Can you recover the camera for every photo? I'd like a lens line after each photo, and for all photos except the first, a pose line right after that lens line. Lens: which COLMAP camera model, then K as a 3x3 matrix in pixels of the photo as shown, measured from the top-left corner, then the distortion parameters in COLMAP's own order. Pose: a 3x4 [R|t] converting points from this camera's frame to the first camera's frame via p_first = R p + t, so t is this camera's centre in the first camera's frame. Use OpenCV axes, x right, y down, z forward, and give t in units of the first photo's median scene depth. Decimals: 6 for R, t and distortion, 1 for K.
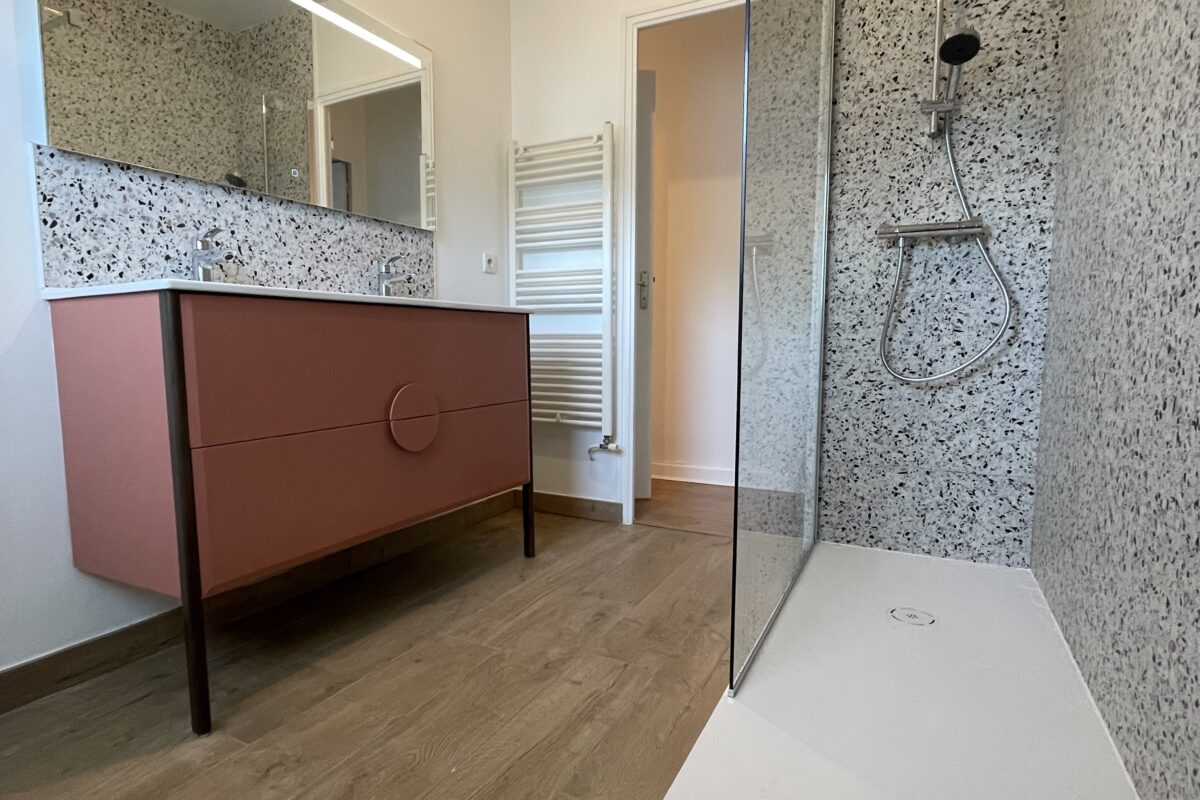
lens RADIAL K [[645.2, 0, 599.3], [0, 645.2, 401.5], [0, 0, 1]] dist [-0.005637, 0.002722]
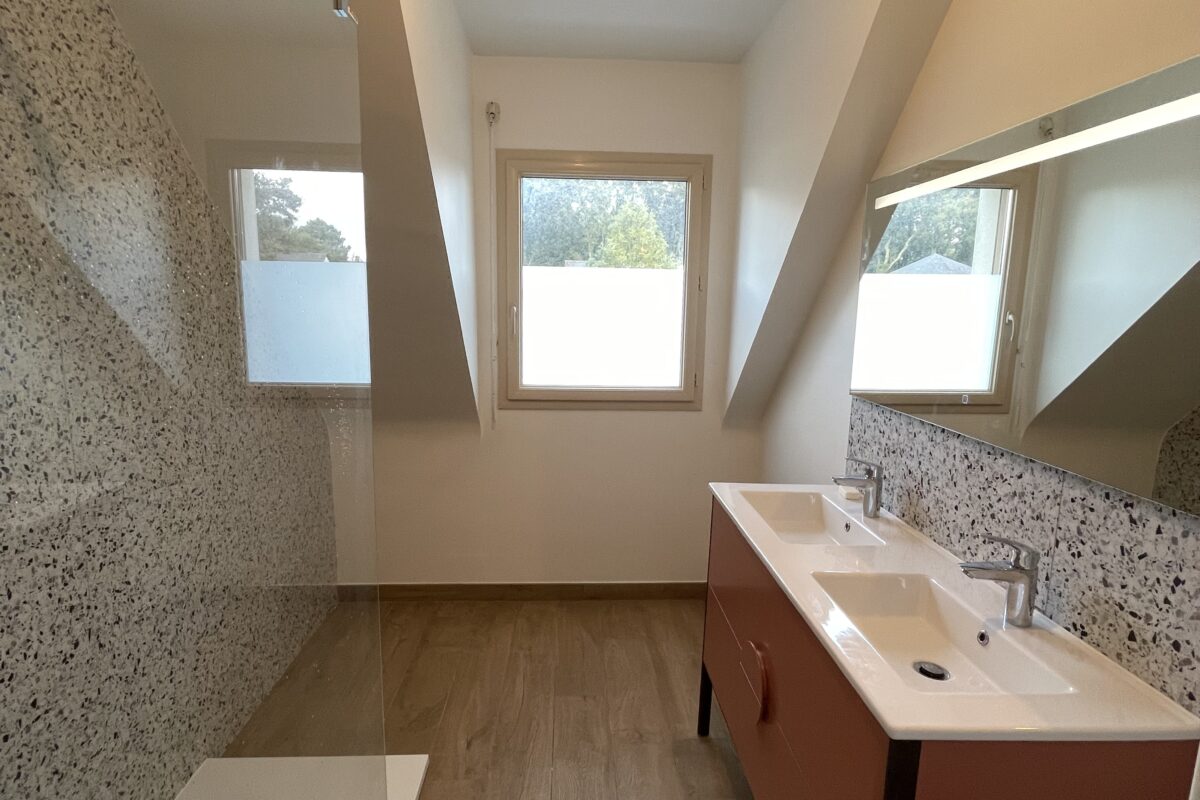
lens RADIAL K [[645.2, 0, 599.3], [0, 645.2, 402.9], [0, 0, 1]] dist [-0.005637, 0.002722]
pose [[-0.865505, 0.063862, -0.496812, 0.288451], [-0.064382, 0.969429, 0.236776, -0.500476], [0.496745, 0.236917, -0.834934, 1.414741]]
